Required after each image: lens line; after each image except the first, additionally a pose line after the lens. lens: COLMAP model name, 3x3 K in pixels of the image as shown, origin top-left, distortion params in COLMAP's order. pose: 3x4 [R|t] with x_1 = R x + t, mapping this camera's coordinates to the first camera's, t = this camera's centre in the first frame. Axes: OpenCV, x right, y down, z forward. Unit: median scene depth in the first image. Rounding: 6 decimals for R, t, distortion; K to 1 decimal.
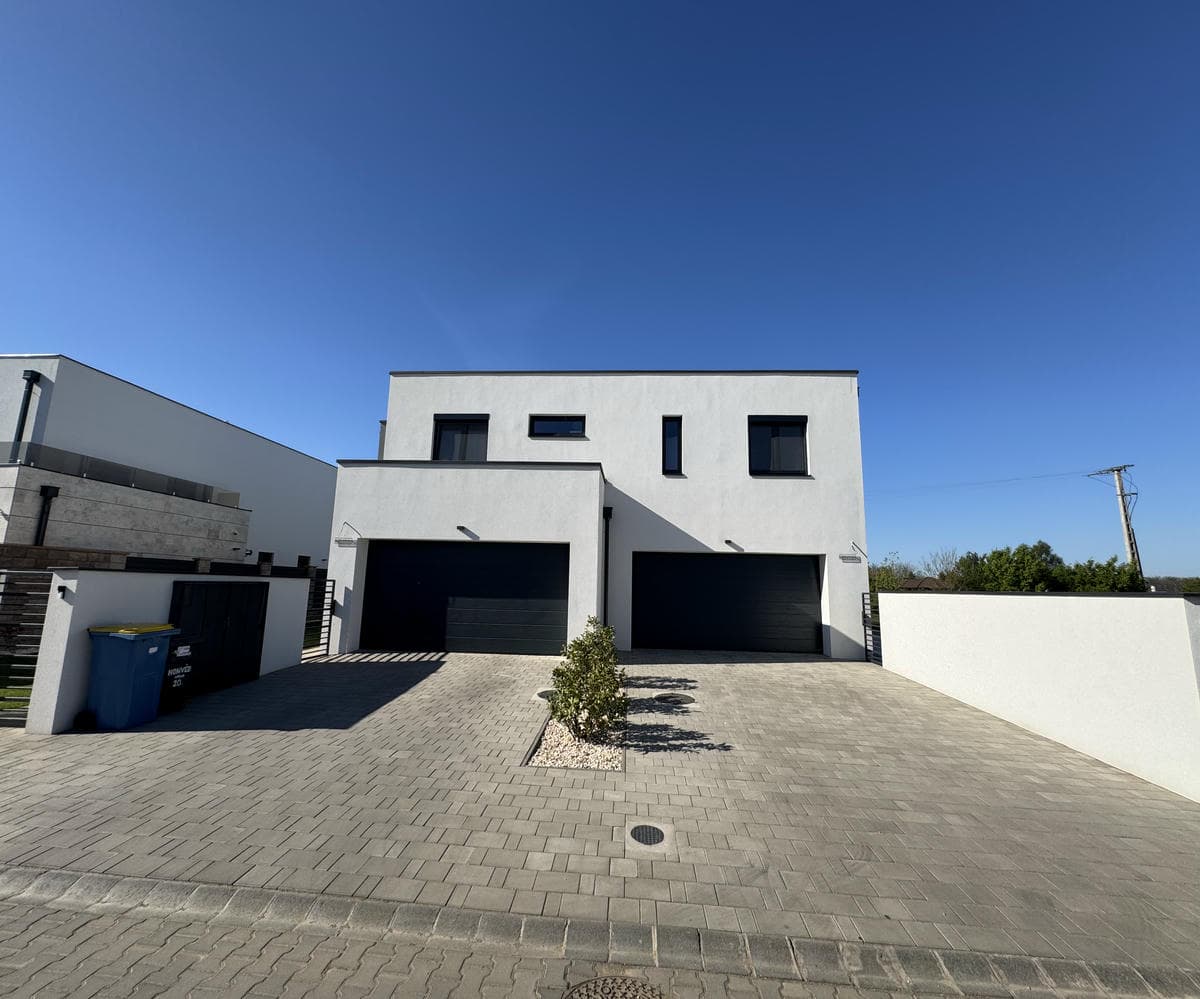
lens RADIAL K [[485.9, 0, 583.7], [0, 485.9, 518.5], [0, 0, 1]] dist [0.000370, 0.000138]
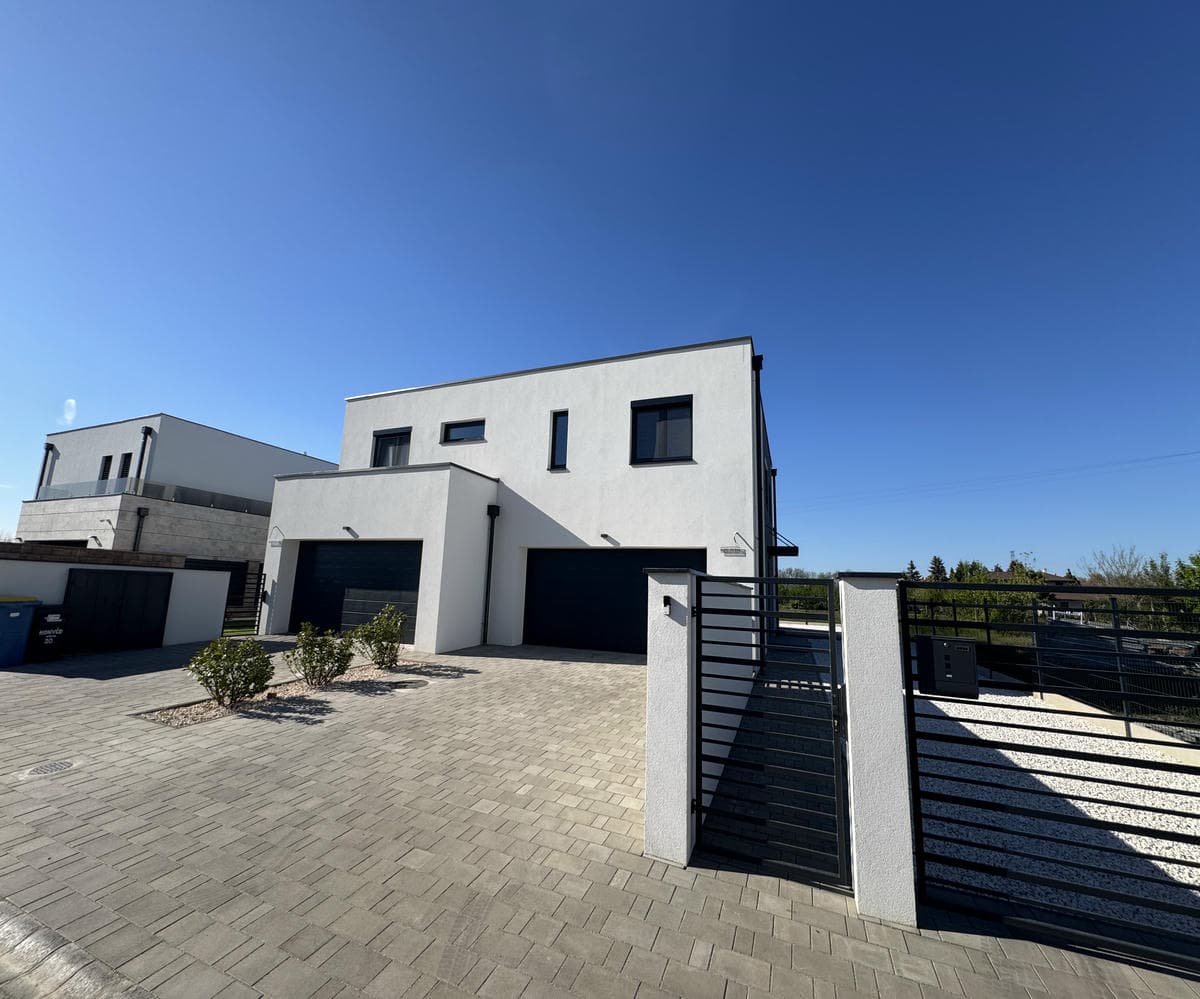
lens RADIAL K [[485.9, 0, 583.7], [0, 485.9, 518.5], [0, 0, 1]] dist [0.000370, 0.000138]
pose [[0.947703, -0.035404, -0.317183, 0.546456], [0.029716, 0.999299, -0.022753, 0.033347], [0.317766, 0.012138, 0.948091, 0.082712]]
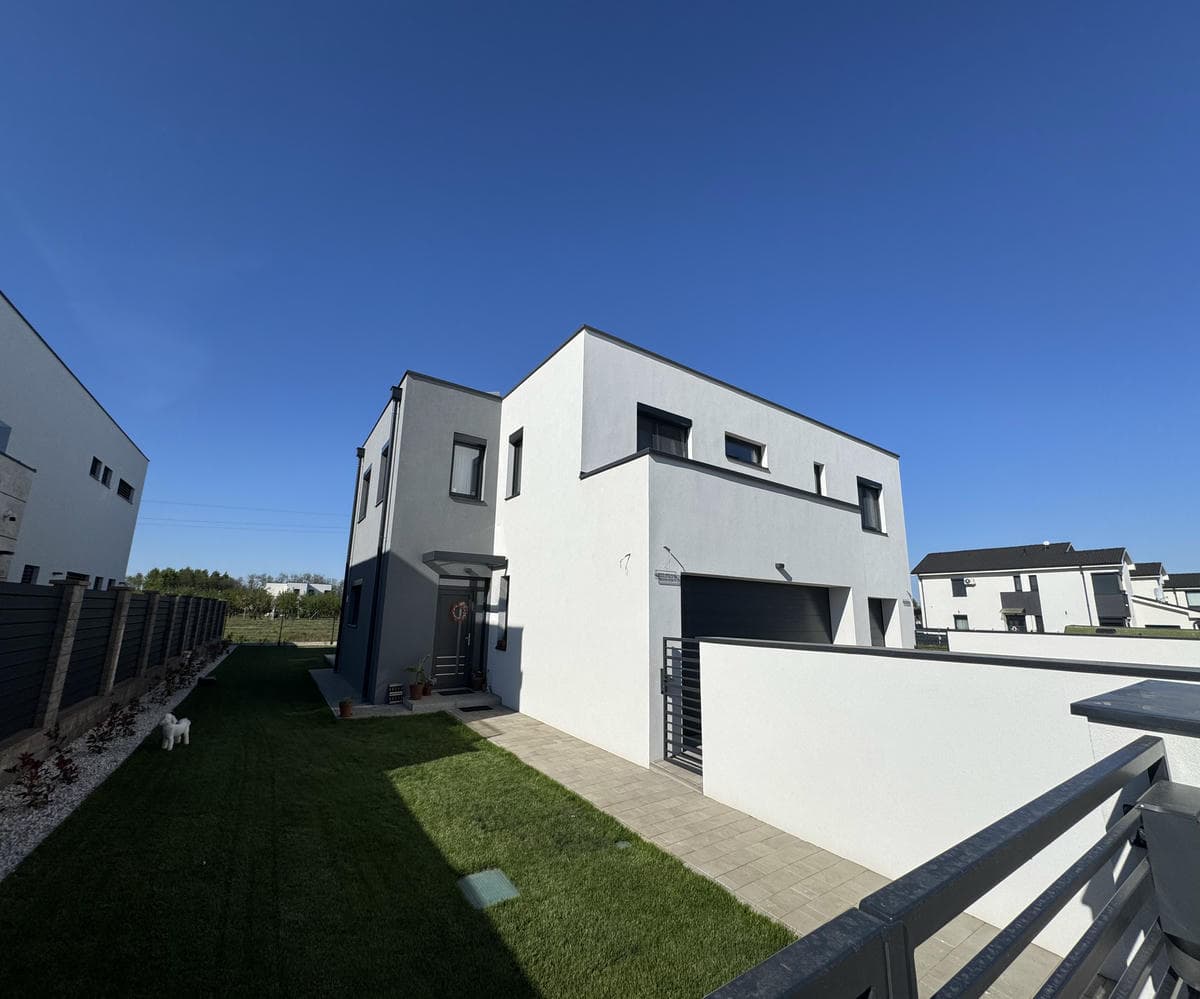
lens RADIAL K [[485.9, 0, 583.7], [0, 485.9, 518.5], [0, 0, 1]] dist [0.000370, 0.000138]
pose [[0.791309, 0.110076, 0.601426, -0.853523], [-0.089913, 0.993916, -0.063611, 0.018625], [-0.604769, -0.003740, 0.796392, 0.481244]]
